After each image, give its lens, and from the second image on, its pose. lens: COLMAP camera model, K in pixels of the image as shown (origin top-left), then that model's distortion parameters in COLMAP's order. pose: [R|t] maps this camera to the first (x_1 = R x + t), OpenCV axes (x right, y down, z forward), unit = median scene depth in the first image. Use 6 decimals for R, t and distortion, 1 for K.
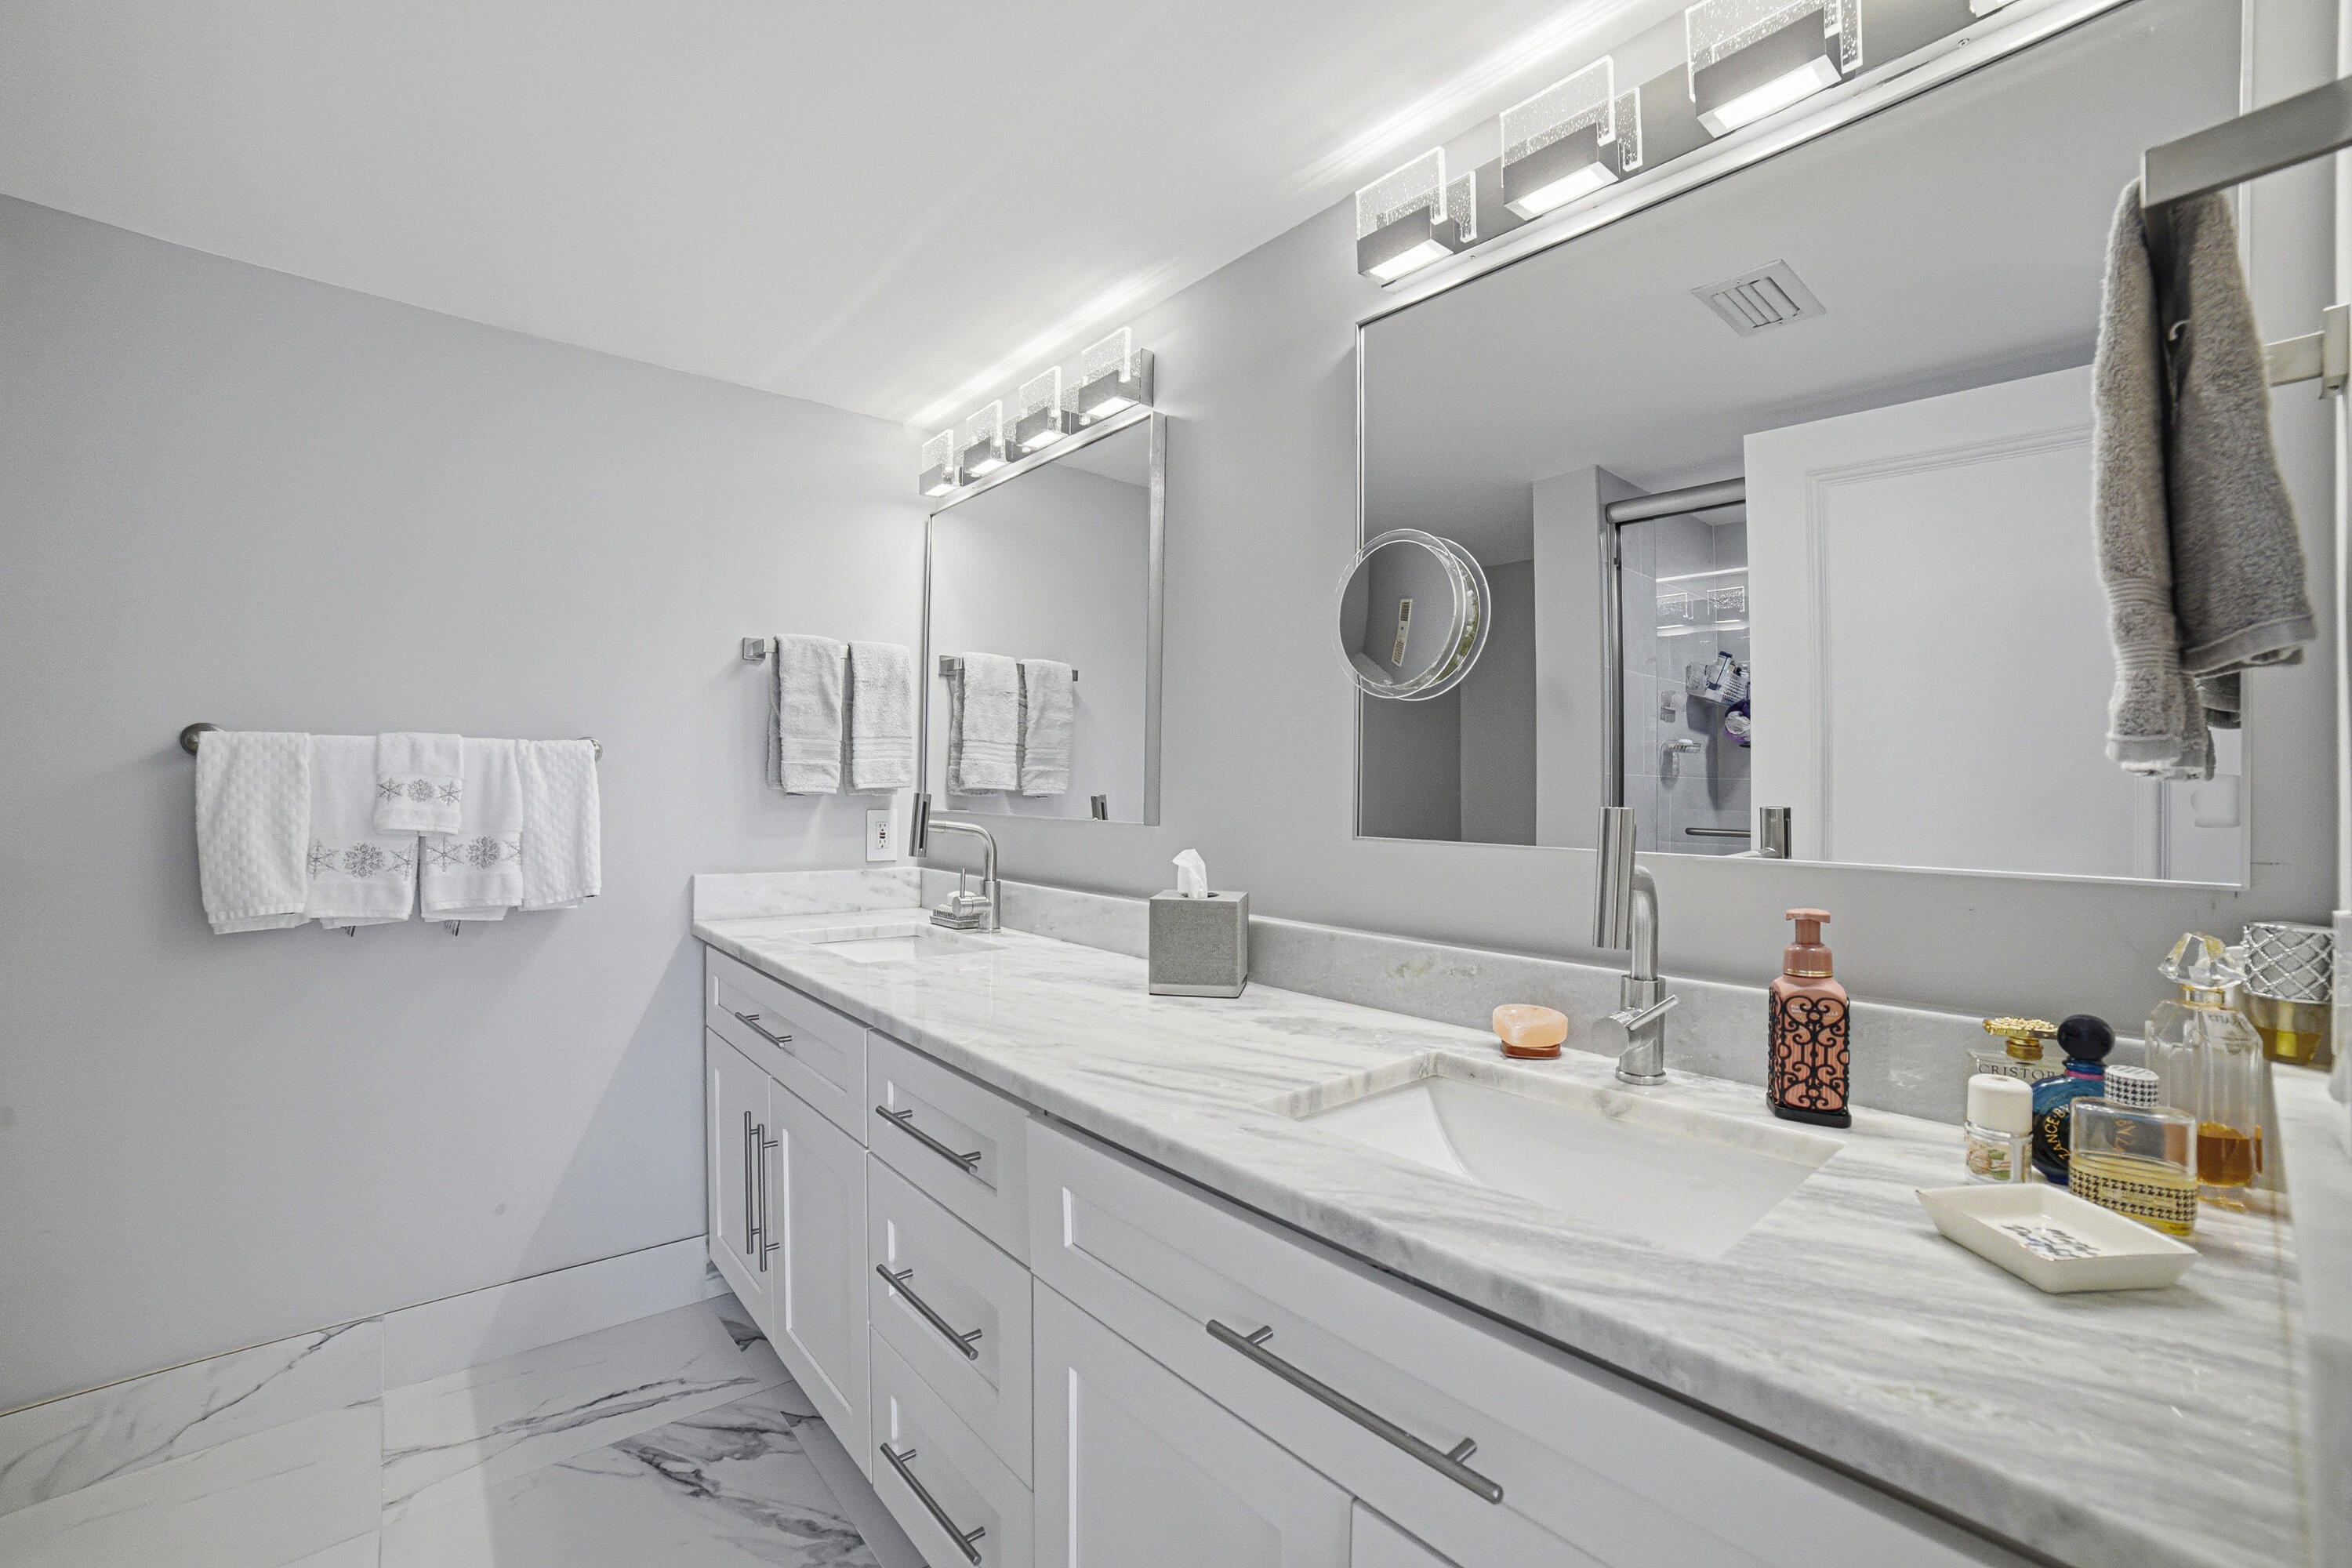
lens RADIAL K [[957.4, 0, 1167.8], [0, 957.4, 752.2], [0, 0, 1]] dist [-0.117242, 0.042476]
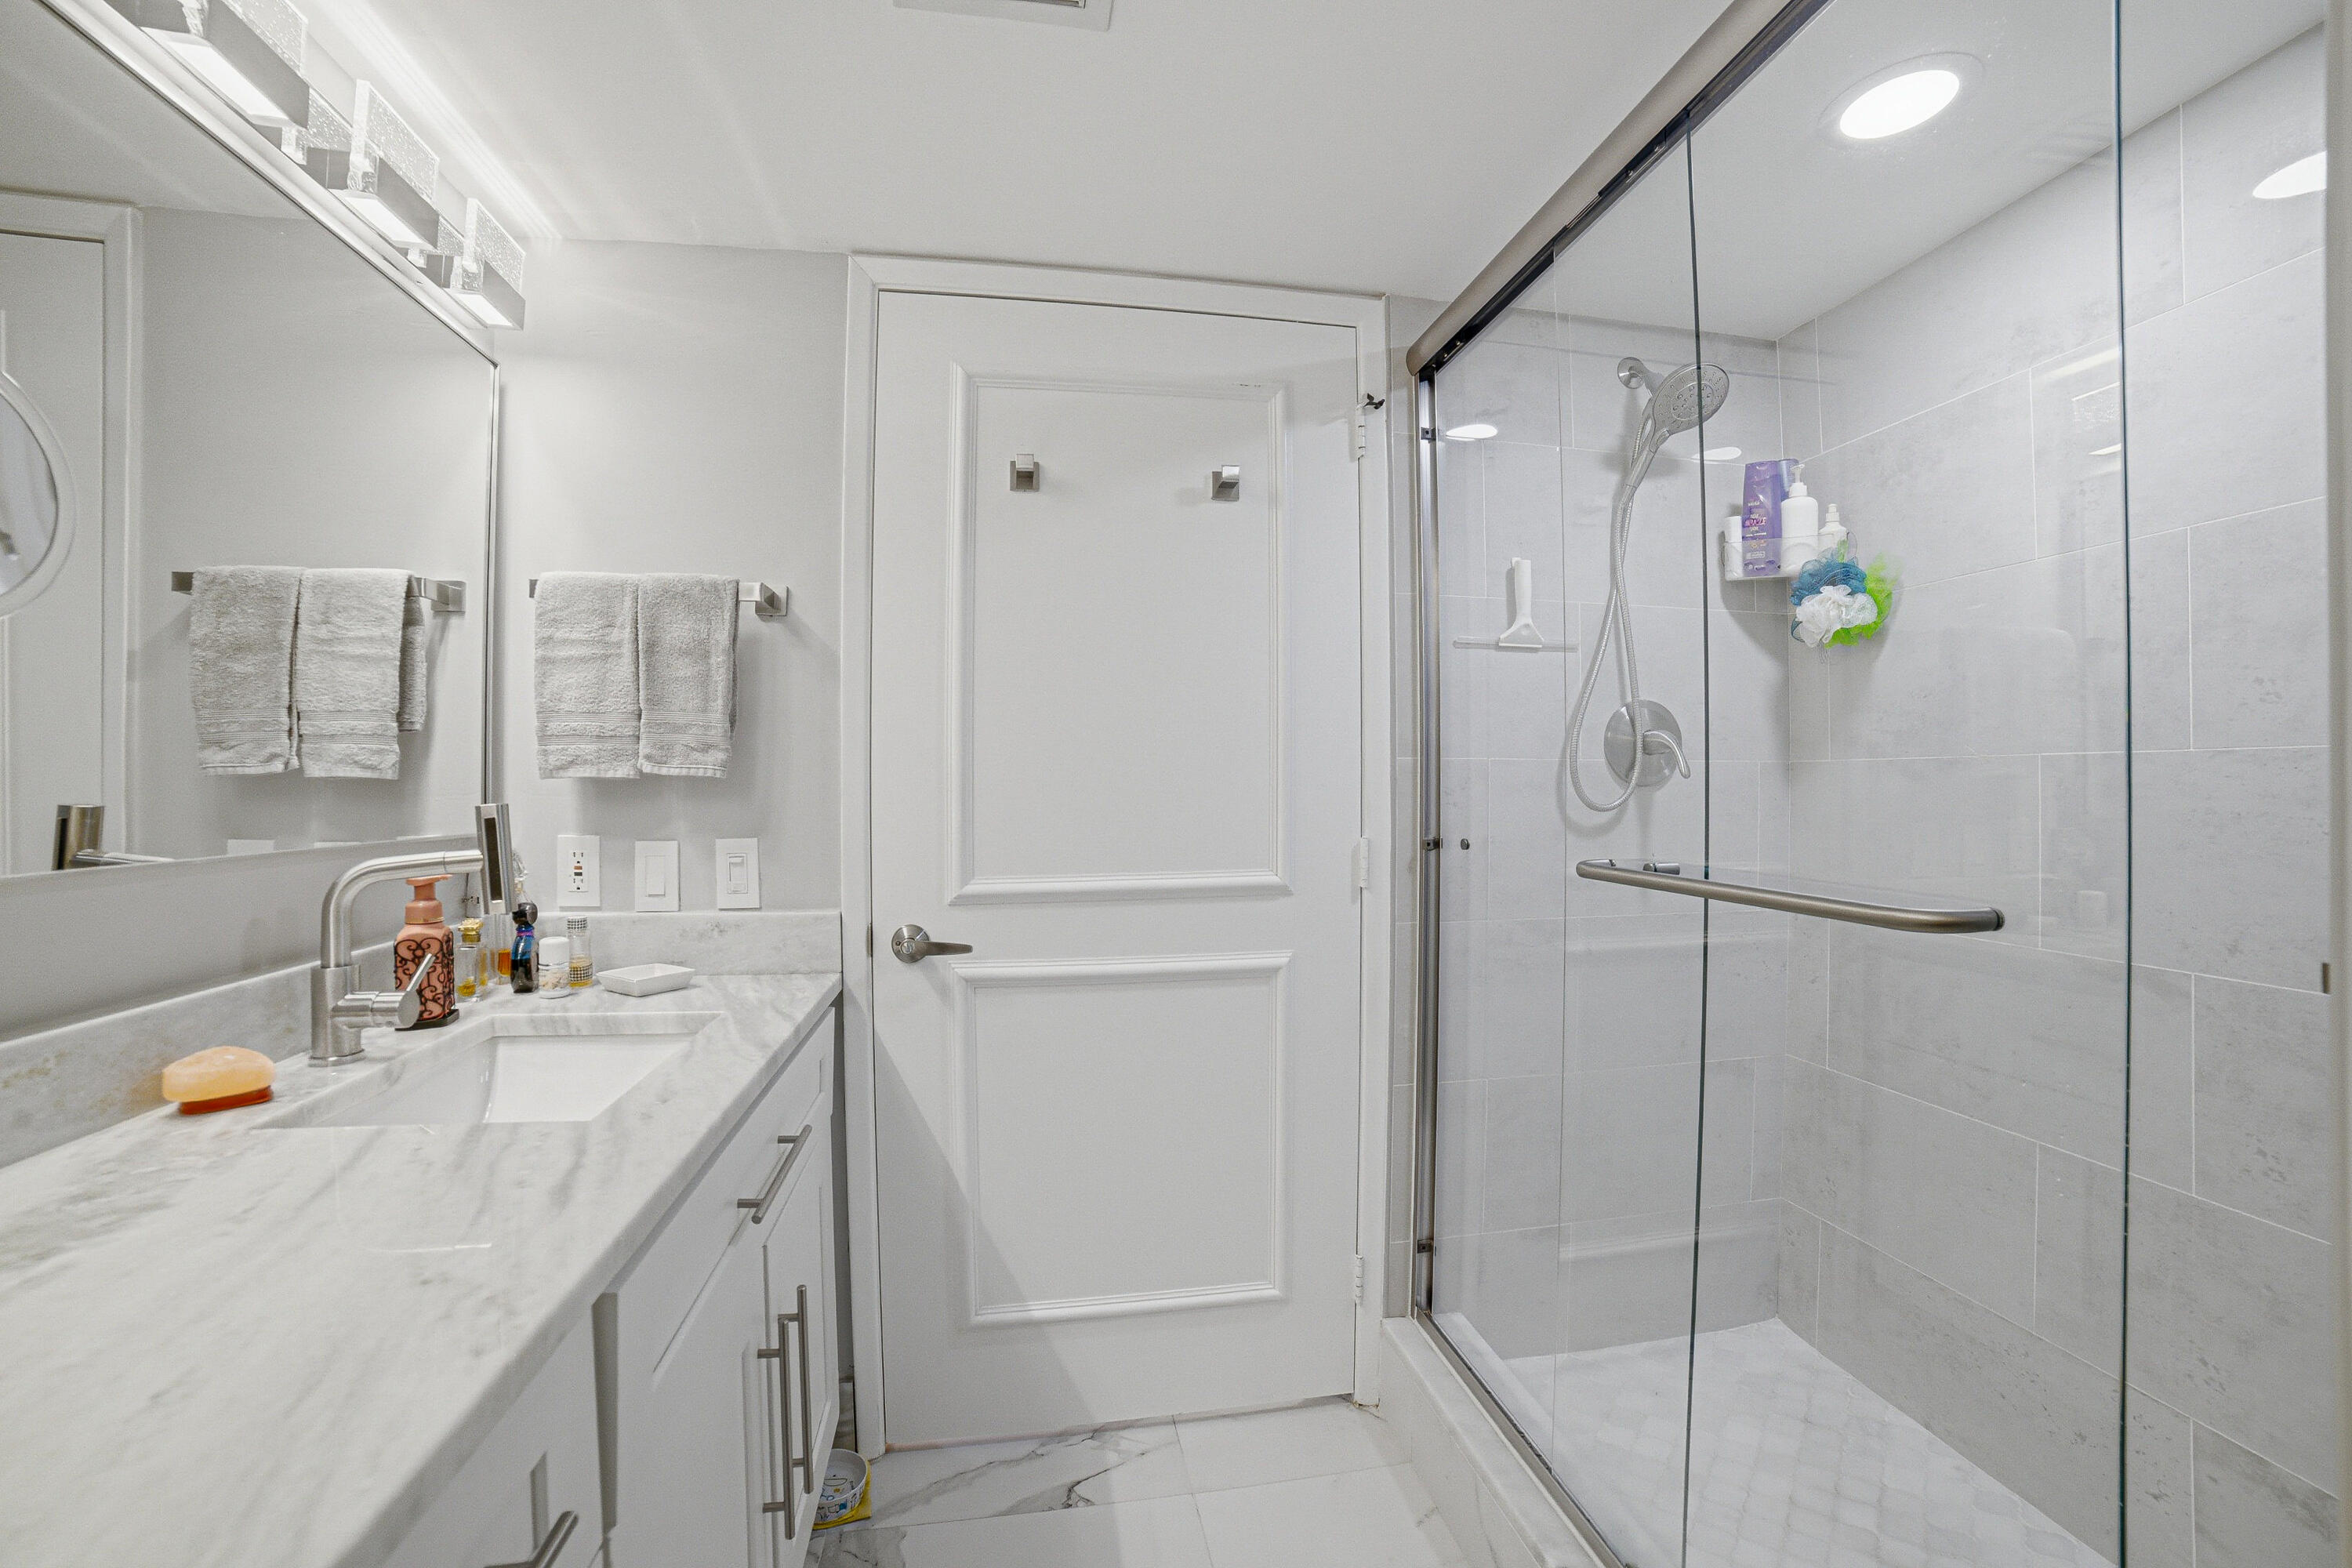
lens RADIAL K [[1066.7, 0, 1164.8], [0, 1066.7, 798.4], [0, 0, 1]] dist [-0.004112, -0.000430]
pose [[-0.851362, -0.003899, 0.524564, -0.895908], [-0.007522, 0.999960, -0.004777, 0.056524], [-0.524524, -0.008013, -0.851358, 1.522741]]
